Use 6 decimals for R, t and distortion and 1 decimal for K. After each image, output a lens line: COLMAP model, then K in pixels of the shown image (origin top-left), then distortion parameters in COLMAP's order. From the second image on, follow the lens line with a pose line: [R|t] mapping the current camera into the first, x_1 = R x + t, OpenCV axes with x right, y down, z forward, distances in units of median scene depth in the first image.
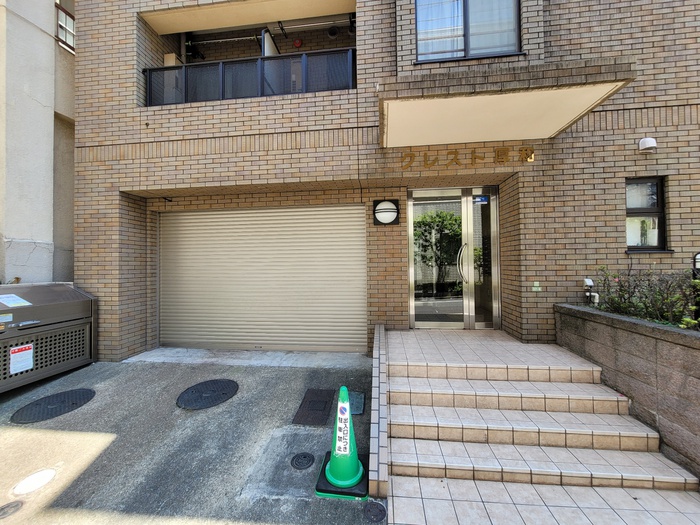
lens RADIAL K [[287.3, 0, 349.0], [0, 287.3, 261.6], [0, 0, 1]] dist [-0.002123, 0.000845]
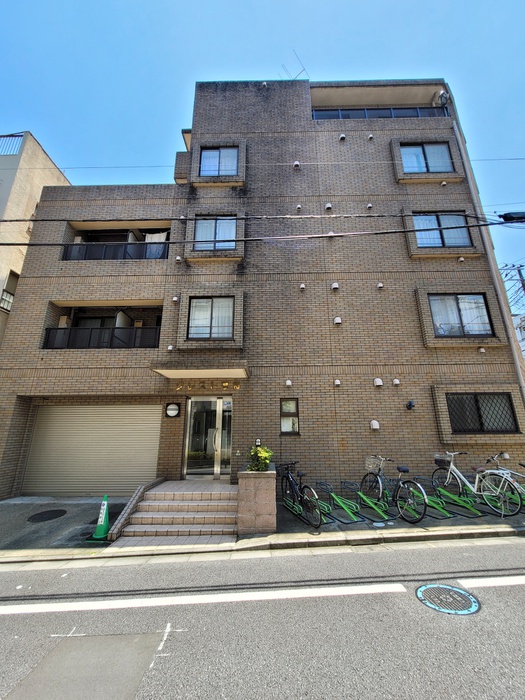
lens RADIAL K [[287.3, 0, 262.6], [0, 287.3, 351.8], [0, 0, 1]] dist [-0.002123, 0.000845]
pose [[0.995377, 0.031768, 0.090637, 0.520832], [-0.006742, 0.964494, -0.264018, -0.052200], [-0.095806, 0.262187, 0.960250, -0.893338]]
